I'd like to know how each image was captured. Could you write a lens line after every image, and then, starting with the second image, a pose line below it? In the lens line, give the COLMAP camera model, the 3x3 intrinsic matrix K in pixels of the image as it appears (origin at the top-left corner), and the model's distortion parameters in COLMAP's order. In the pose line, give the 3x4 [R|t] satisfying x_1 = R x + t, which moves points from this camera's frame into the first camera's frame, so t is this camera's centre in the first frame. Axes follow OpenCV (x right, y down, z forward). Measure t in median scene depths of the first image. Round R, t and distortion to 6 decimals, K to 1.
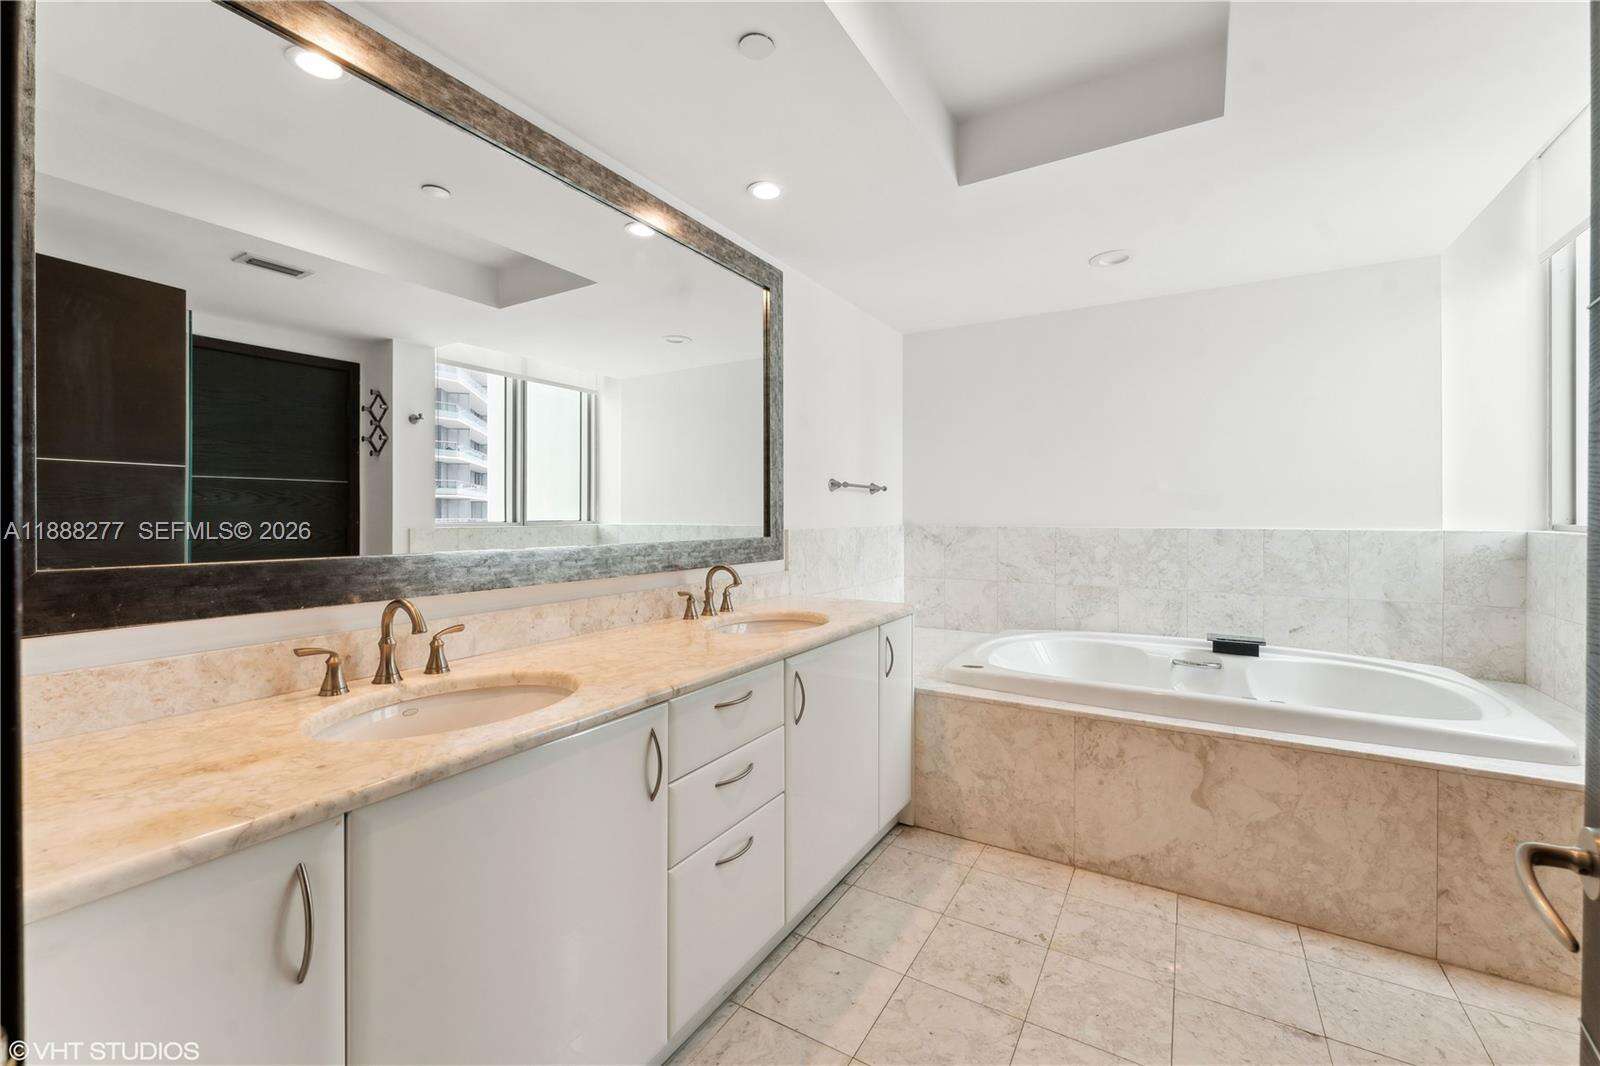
lens RADIAL K [[654.6, 0, 799.3], [0, 654.6, 520.6], [0, 0, 1]] dist [-0.003960, 0.001664]
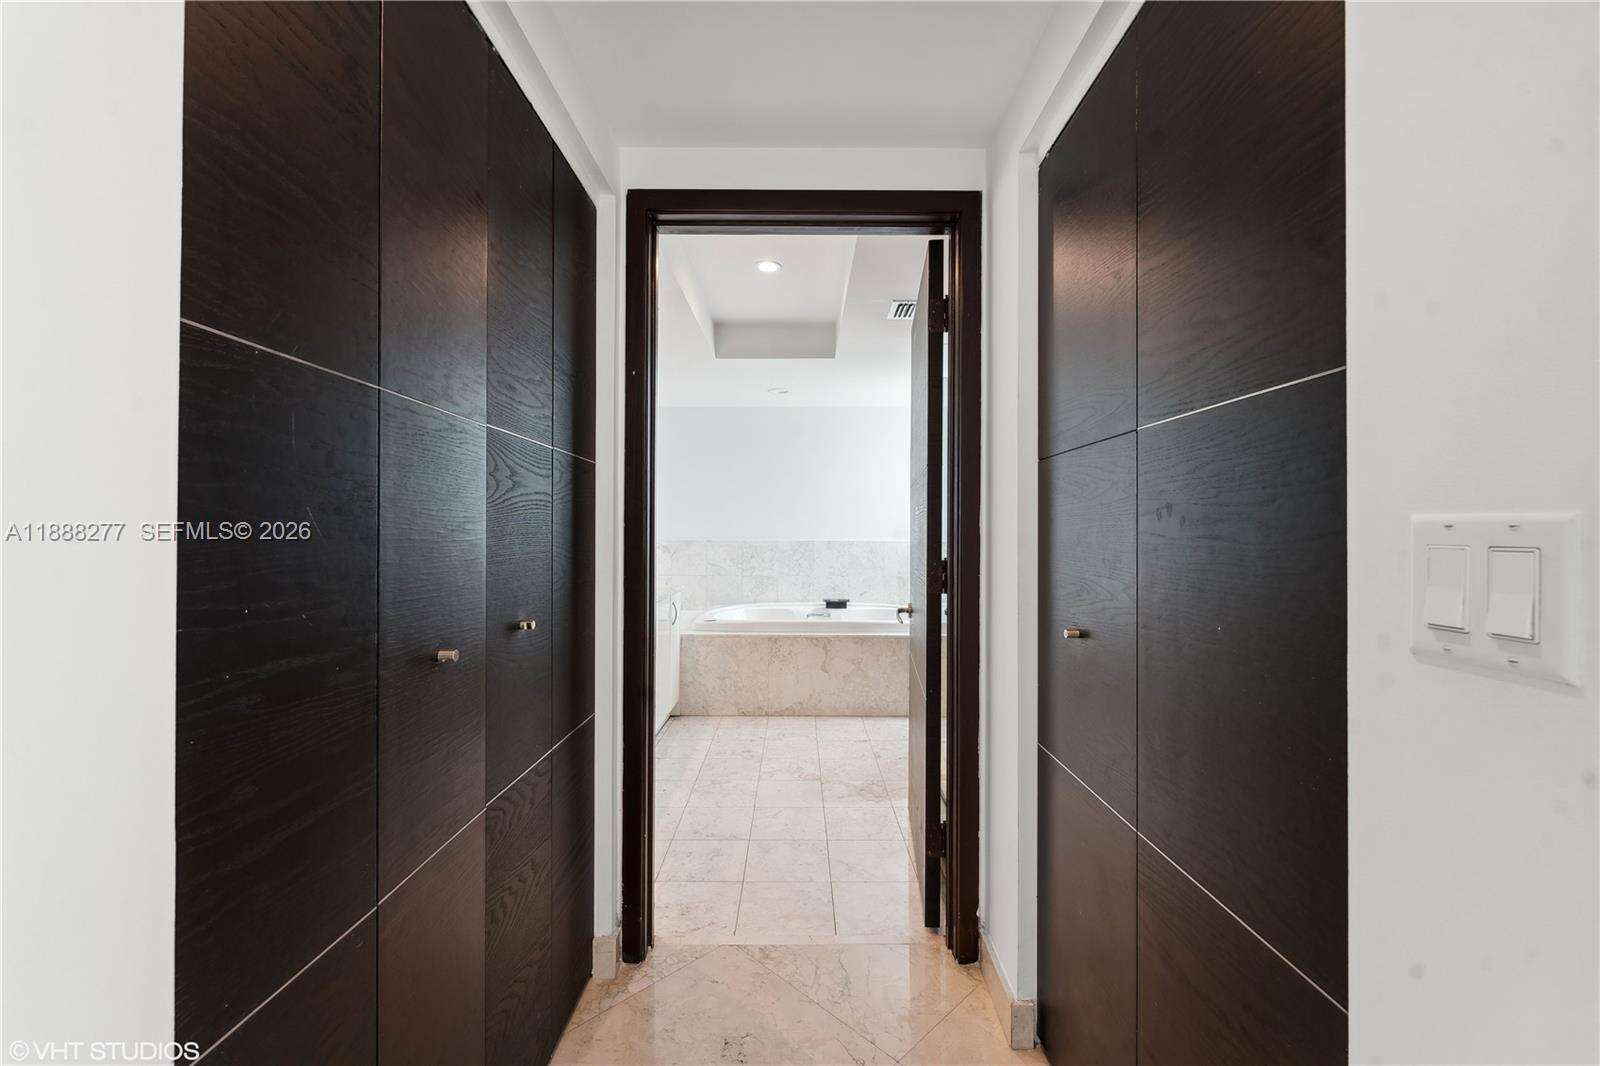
lens RADIAL K [[654.6, 0, 797.9], [0, 654.6, 535.9], [0, 0, 1]] dist [-0.003960, 0.001664]
pose [[0.856751, 0.001831, 0.515727, -0.490528], [-0.000031, 0.999994, -0.003498, 0.007235], [-0.515730, 0.002981, 0.856746, -0.684968]]
